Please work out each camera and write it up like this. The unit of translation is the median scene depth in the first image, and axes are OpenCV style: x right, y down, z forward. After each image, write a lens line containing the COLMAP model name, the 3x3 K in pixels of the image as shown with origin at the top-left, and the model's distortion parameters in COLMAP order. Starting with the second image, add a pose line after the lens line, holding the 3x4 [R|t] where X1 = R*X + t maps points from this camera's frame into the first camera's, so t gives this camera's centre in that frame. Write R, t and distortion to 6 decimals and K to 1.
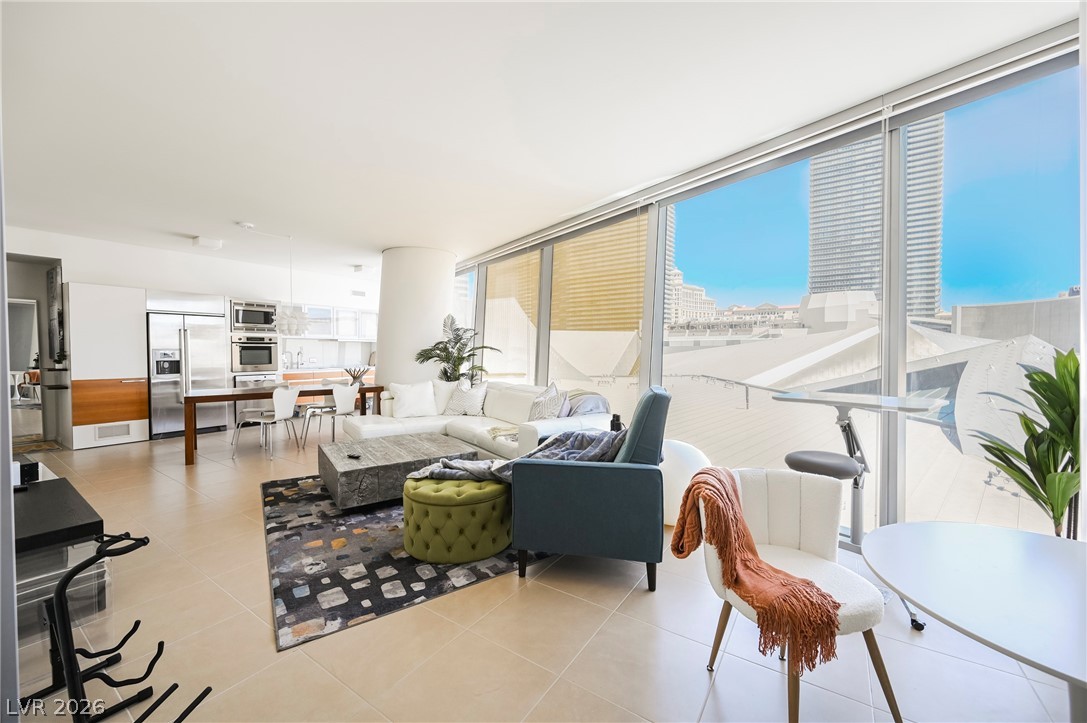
lens RADIAL K [[425.4, 0, 540.9], [0, 425.4, 360.2], [0, 0, 1]] dist [-0.001252, -0.000336]
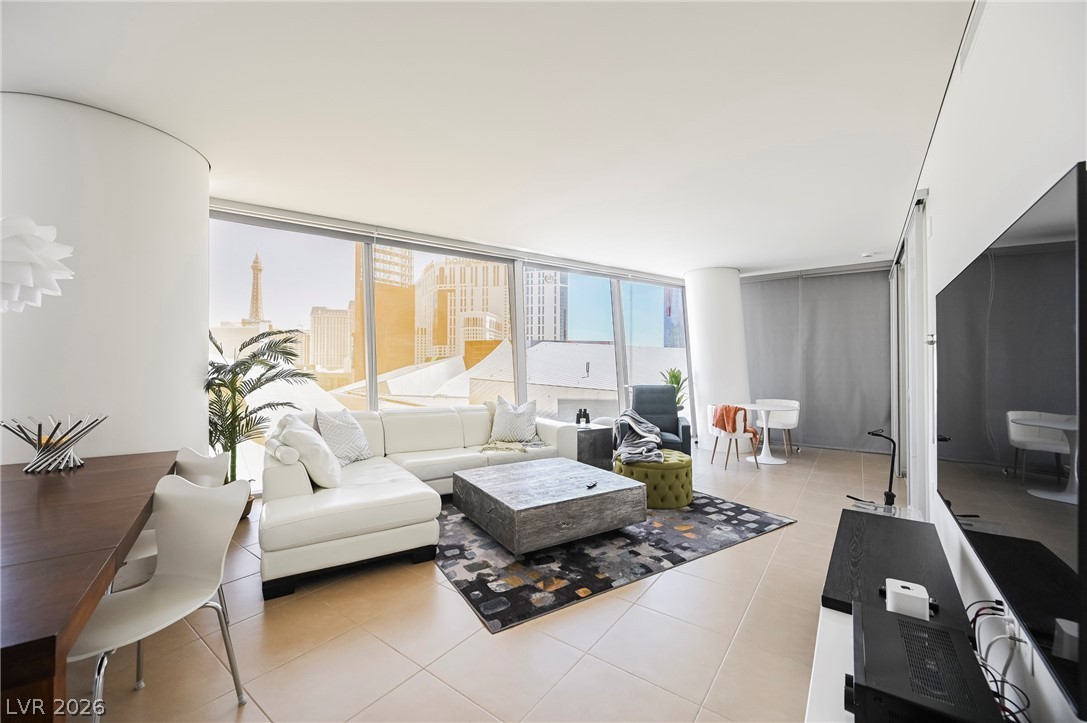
lens RADIAL K [[427.0, 0, 543.5], [0, 427.0, 361.5], [0, 0, 1]] dist [-0.001233, 0.000008]
pose [[0.036918, 0.014312, 0.999216, -0.488229], [0.020464, 0.999677, -0.015075, -0.009159], [-0.999109, 0.021004, 0.036613, 0.383647]]
